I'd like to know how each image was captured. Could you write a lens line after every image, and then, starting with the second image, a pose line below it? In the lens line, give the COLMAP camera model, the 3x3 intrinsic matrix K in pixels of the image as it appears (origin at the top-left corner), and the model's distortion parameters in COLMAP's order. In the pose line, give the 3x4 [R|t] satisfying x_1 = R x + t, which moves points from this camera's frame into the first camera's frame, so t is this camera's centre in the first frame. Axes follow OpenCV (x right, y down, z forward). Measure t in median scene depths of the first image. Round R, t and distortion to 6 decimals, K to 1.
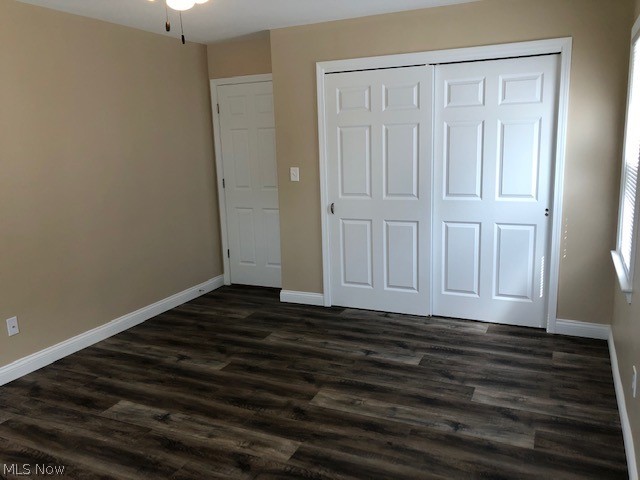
lens RADIAL K [[527.4, 0, 320.0], [0, 527.4, 240.0], [0, 0, 1]] dist [0.057619, -0.057653]
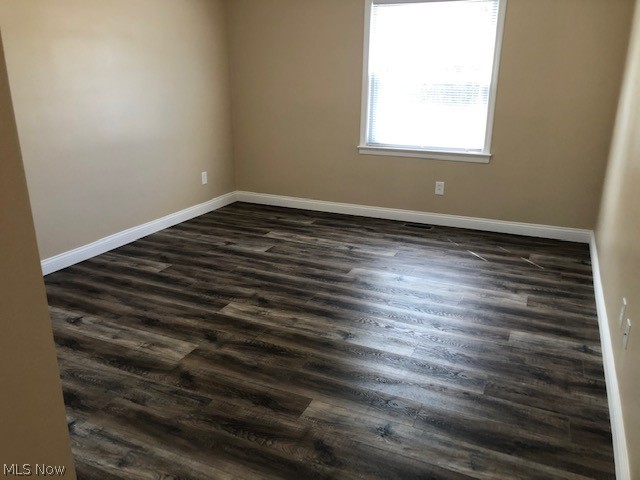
lens RADIAL K [[522.8, 0, 307.3], [0, 522.8, 238.0], [0, 0, 1]] dist [0.114662, -0.229439]
pose [[-0.999574, 0.026189, 0.012851, -0.230723], [0.029138, 0.875043, 0.483168, -0.302783], [0.001409, 0.483337, -0.875433, 1.736417]]
